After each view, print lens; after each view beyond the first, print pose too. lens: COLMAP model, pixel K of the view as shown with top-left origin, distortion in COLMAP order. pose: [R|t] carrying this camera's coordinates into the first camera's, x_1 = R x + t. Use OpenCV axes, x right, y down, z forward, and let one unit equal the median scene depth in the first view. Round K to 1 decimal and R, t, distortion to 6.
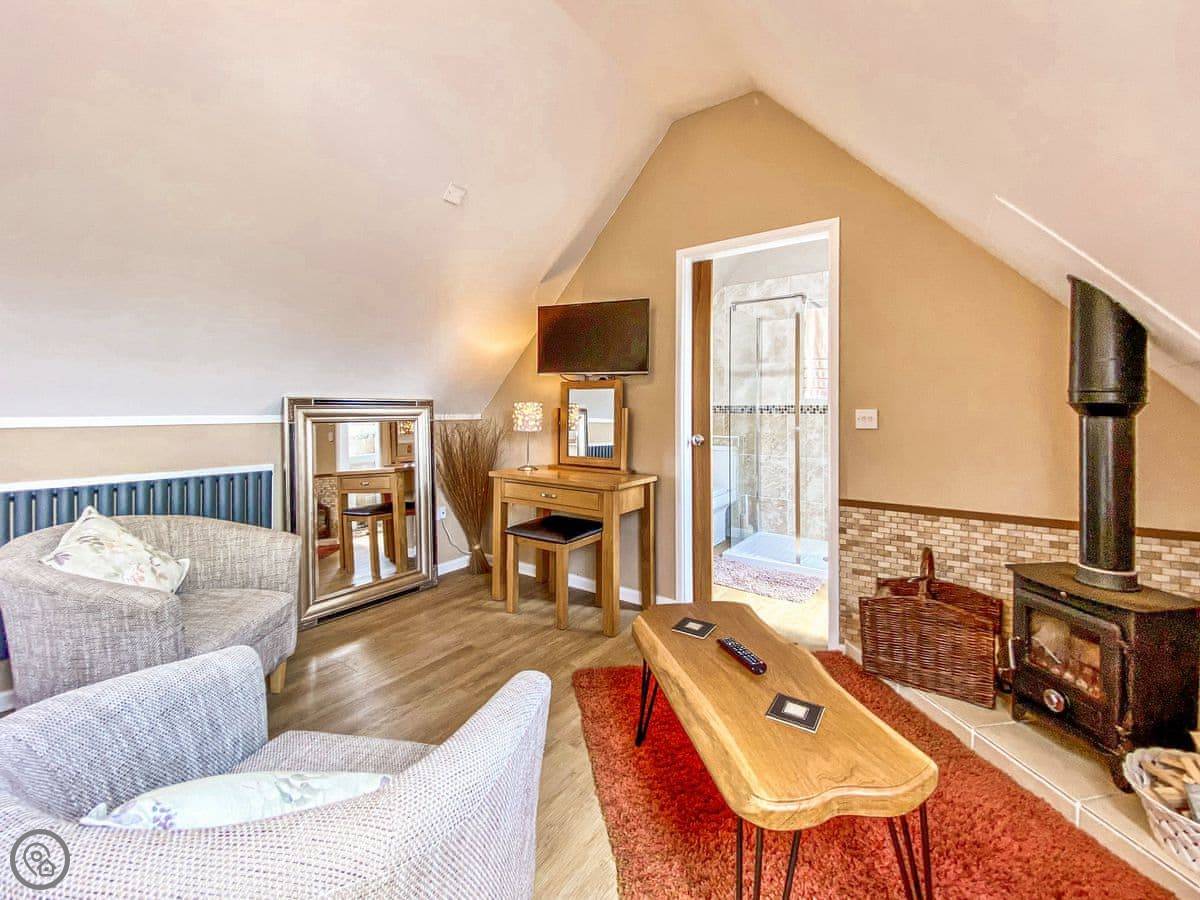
lens RADIAL K [[492.2, 0, 596.3], [0, 492.2, 407.6], [0, 0, 1]] dist [0.000767, -0.017986]
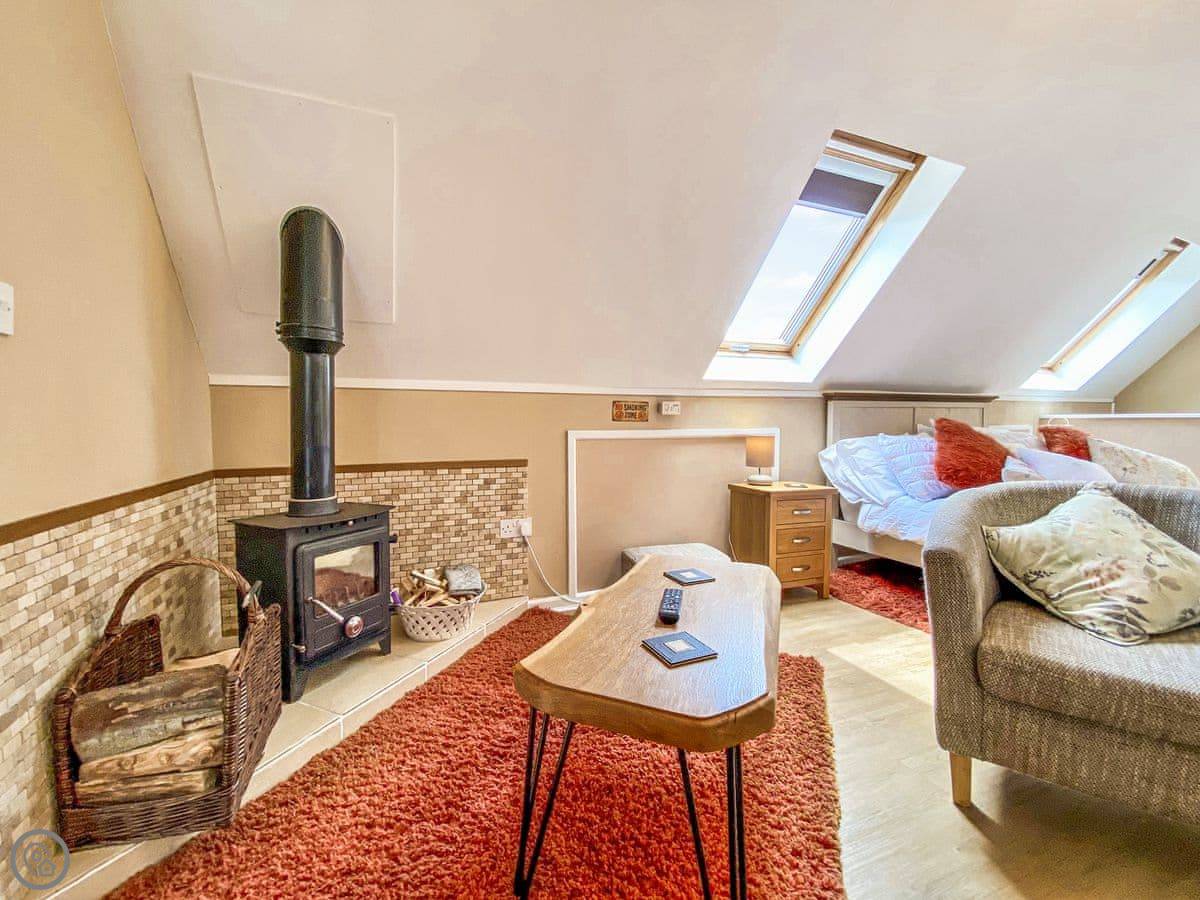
lens RADIAL K [[491.3, 0, 600.0], [0, 491.3, 450.0], [0, 0, 1]] dist [0.019294, 0.000084]
pose [[-0.856344, -0.031632, 0.515437, -0.041649], [-0.003987, 0.998497, 0.054654, 0.114147], [-0.516391, 0.044747, -0.855183, 1.135553]]
